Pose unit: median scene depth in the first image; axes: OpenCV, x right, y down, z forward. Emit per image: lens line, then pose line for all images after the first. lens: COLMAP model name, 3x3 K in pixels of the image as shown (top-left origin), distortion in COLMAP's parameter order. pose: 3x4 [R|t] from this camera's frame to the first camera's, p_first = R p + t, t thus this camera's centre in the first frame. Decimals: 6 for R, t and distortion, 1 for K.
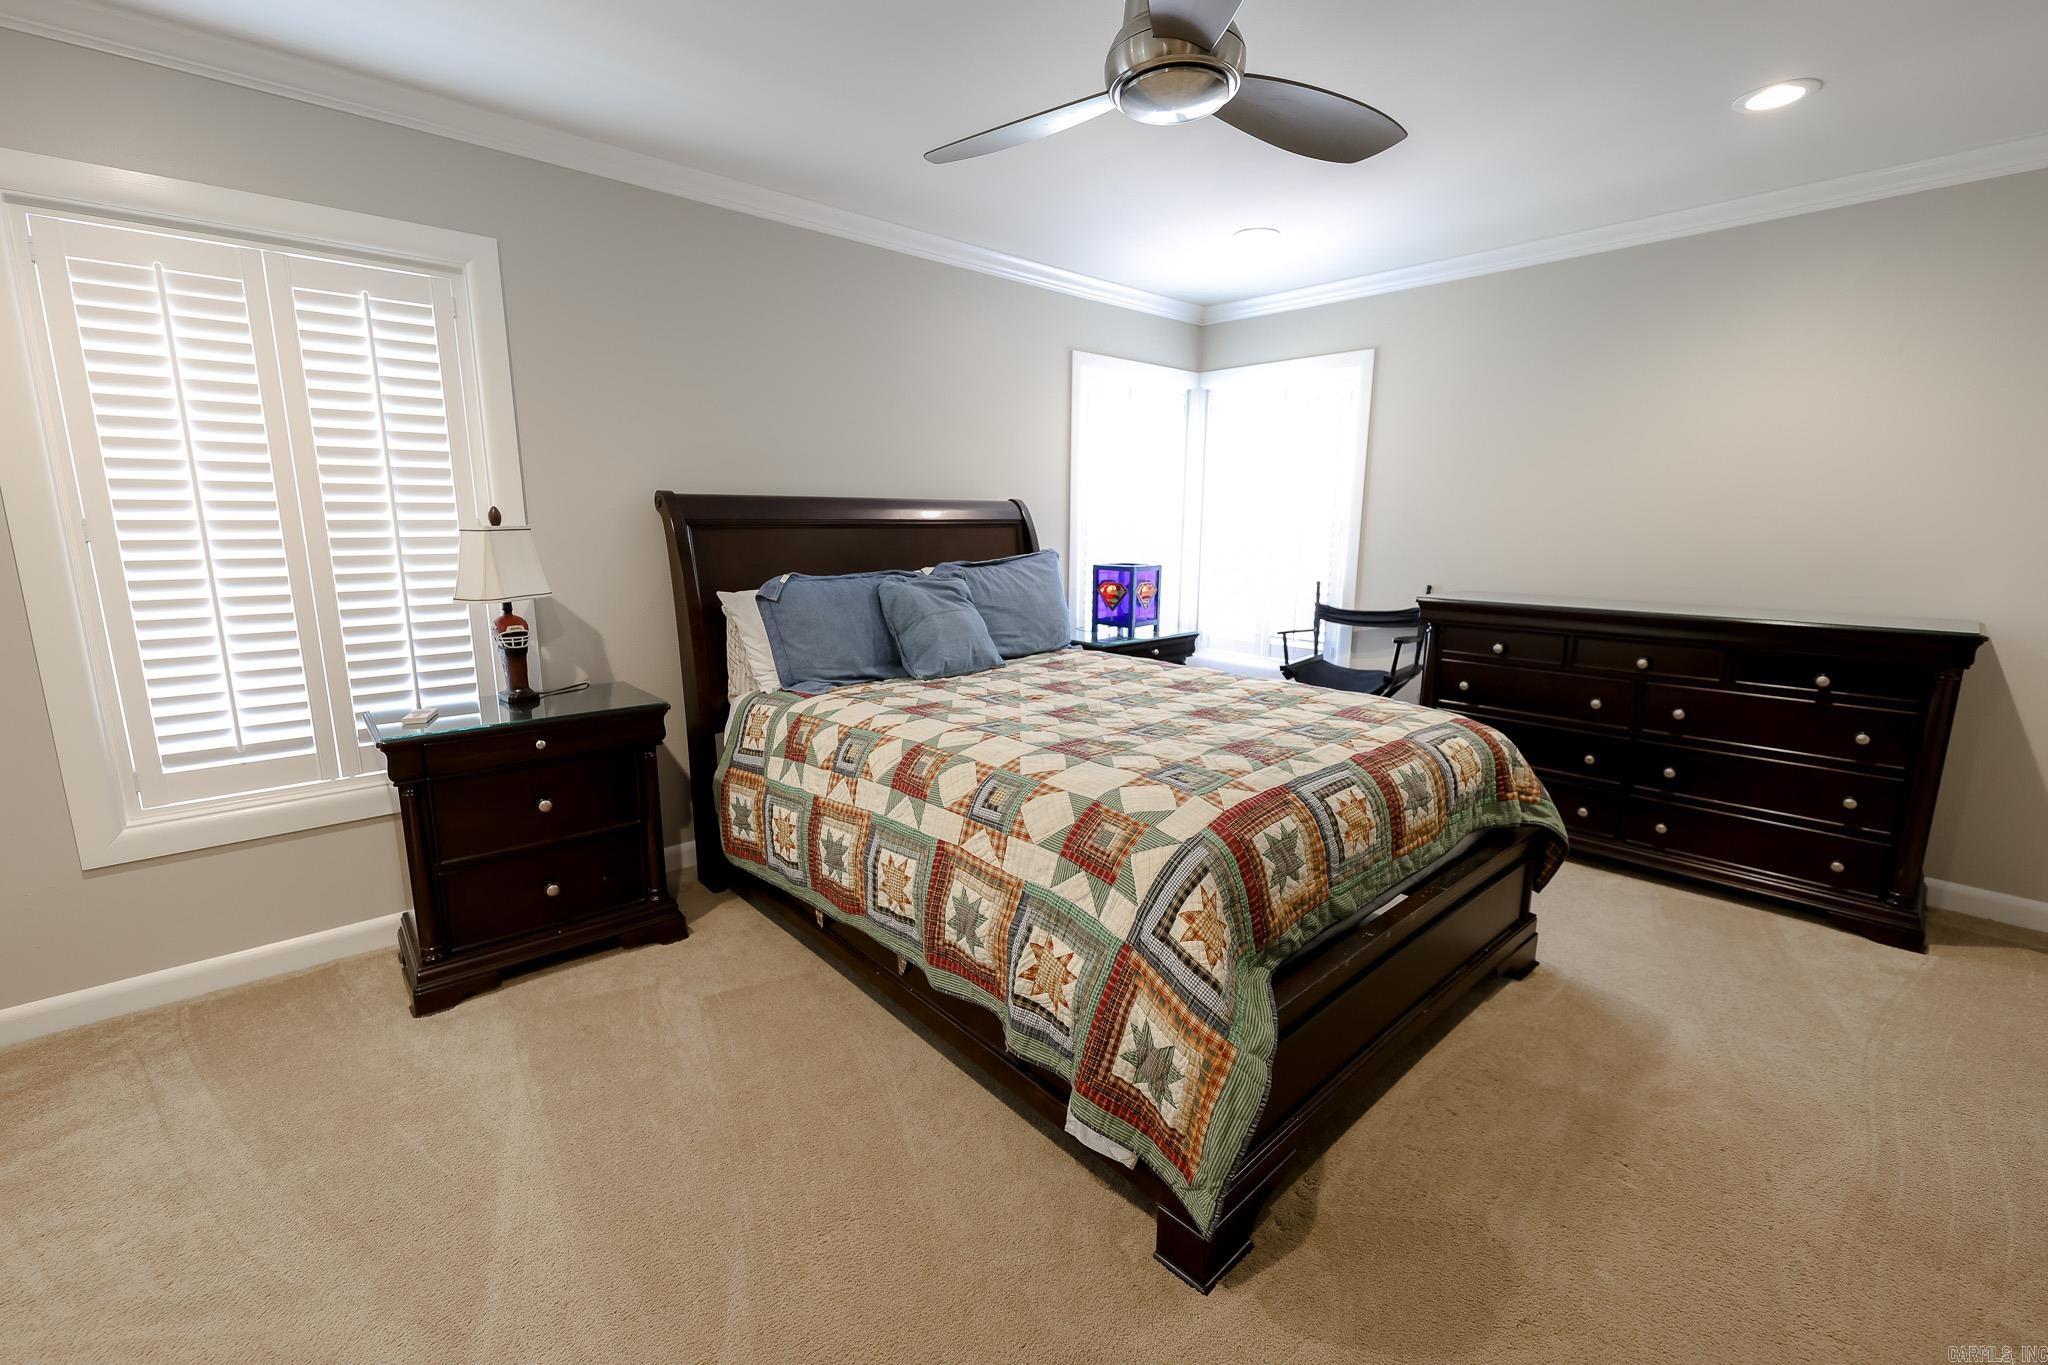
lens RADIAL K [[860.9, 0, 1022.4], [0, 860.9, 687.2], [0, 0, 1]] dist [0.001429, -0.000340]
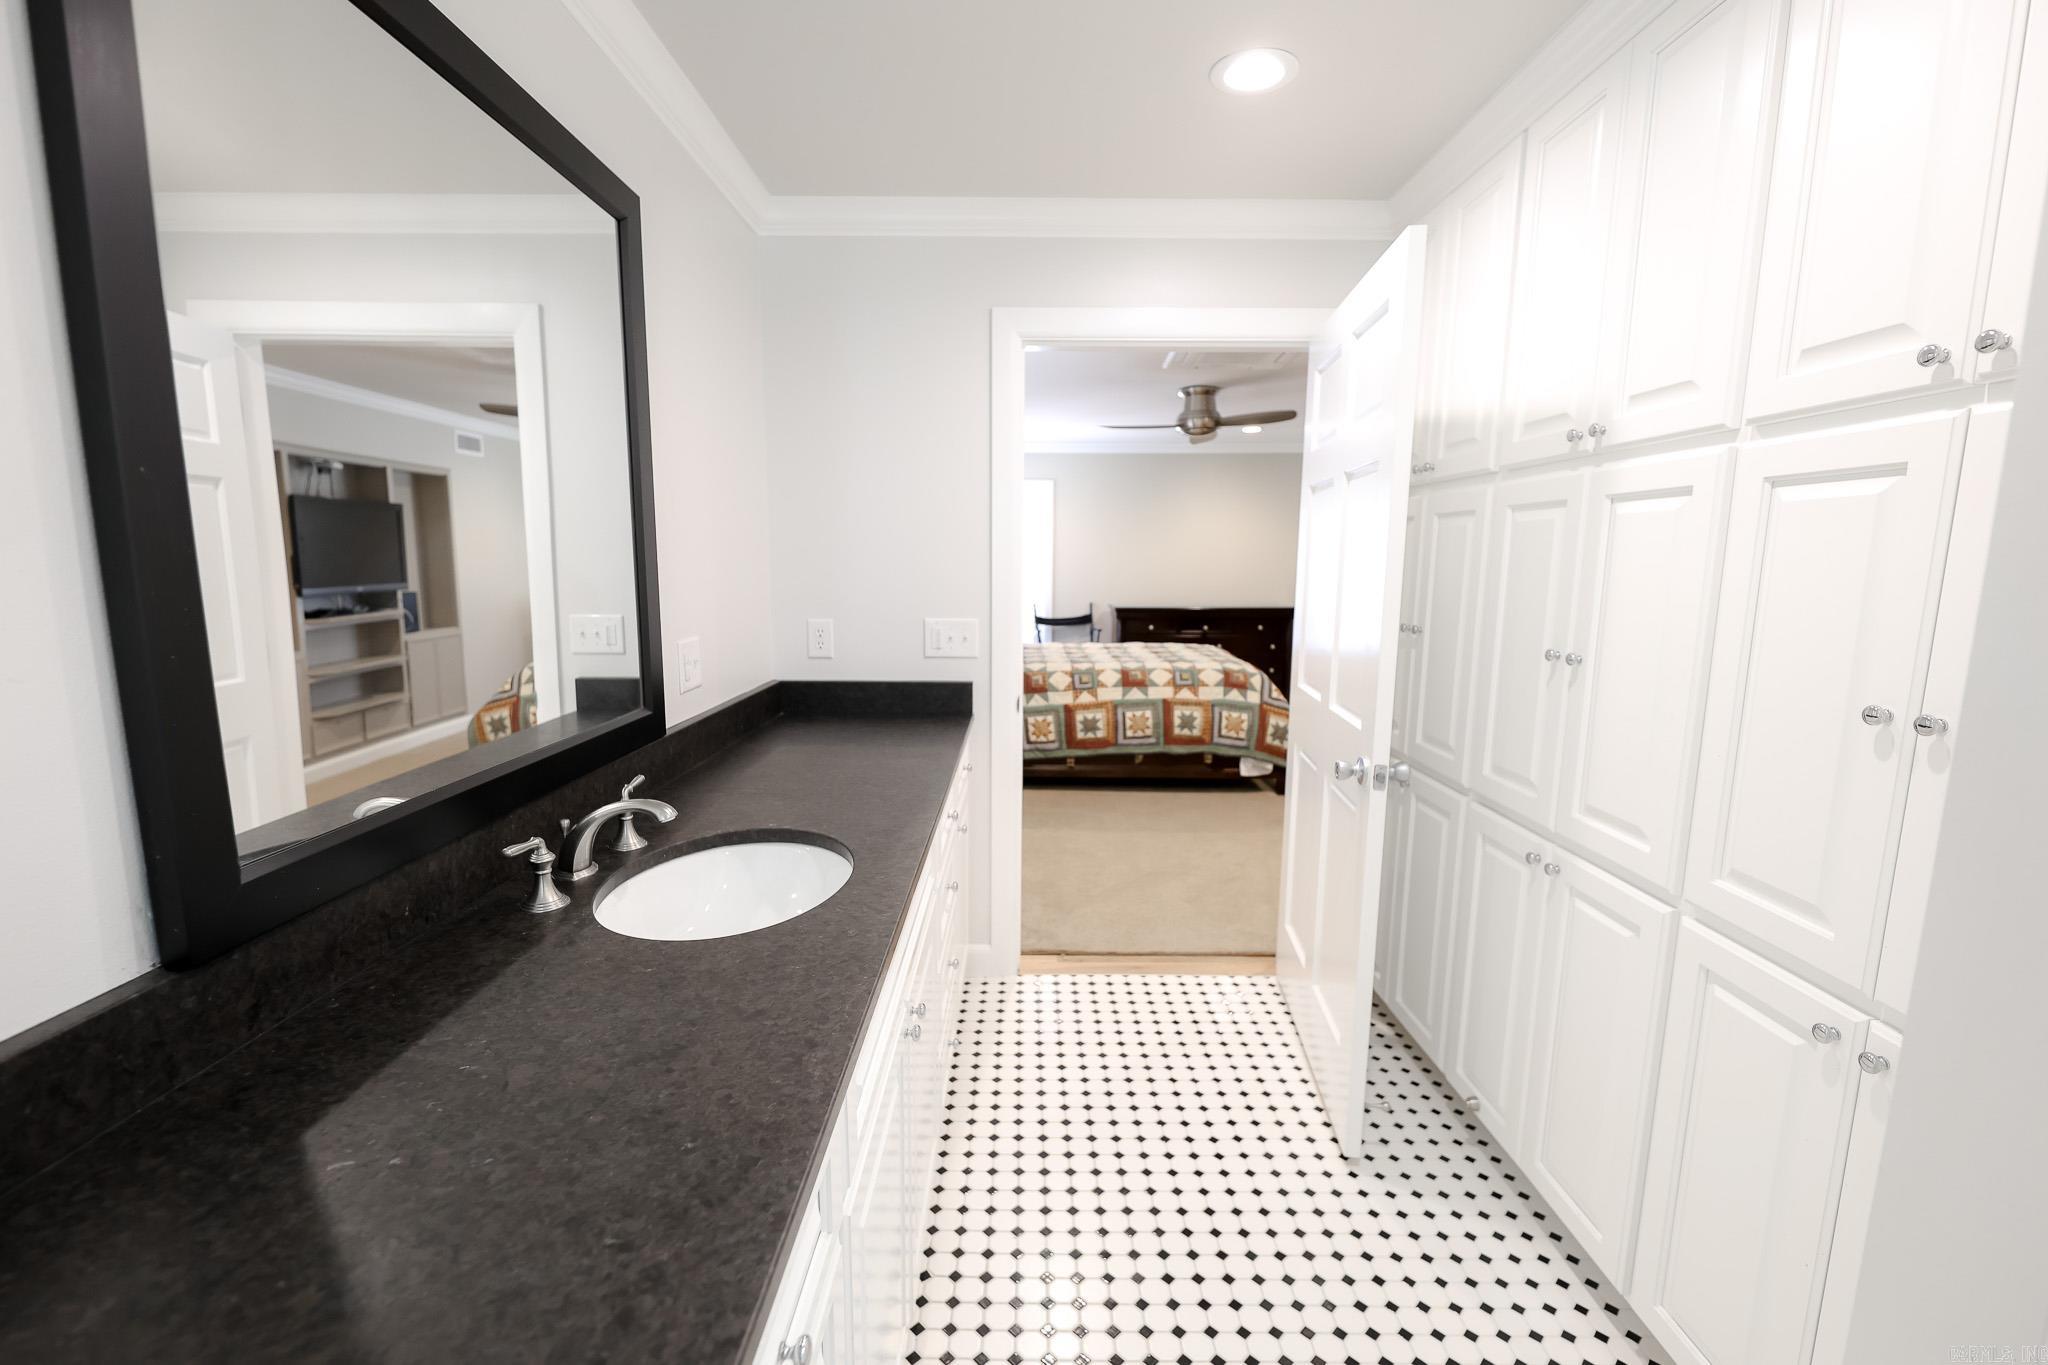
lens RADIAL K [[860.9, 0, 1022.8], [0, 860.9, 679.8], [0, 0, 1]] dist [0.001429, -0.000340]
pose [[0.672580, -0.098429, 0.733450, -2.210872], [0.140302, 0.990100, 0.004213, 0.051100], [-0.726603, 0.100071, 0.679731, -0.443387]]
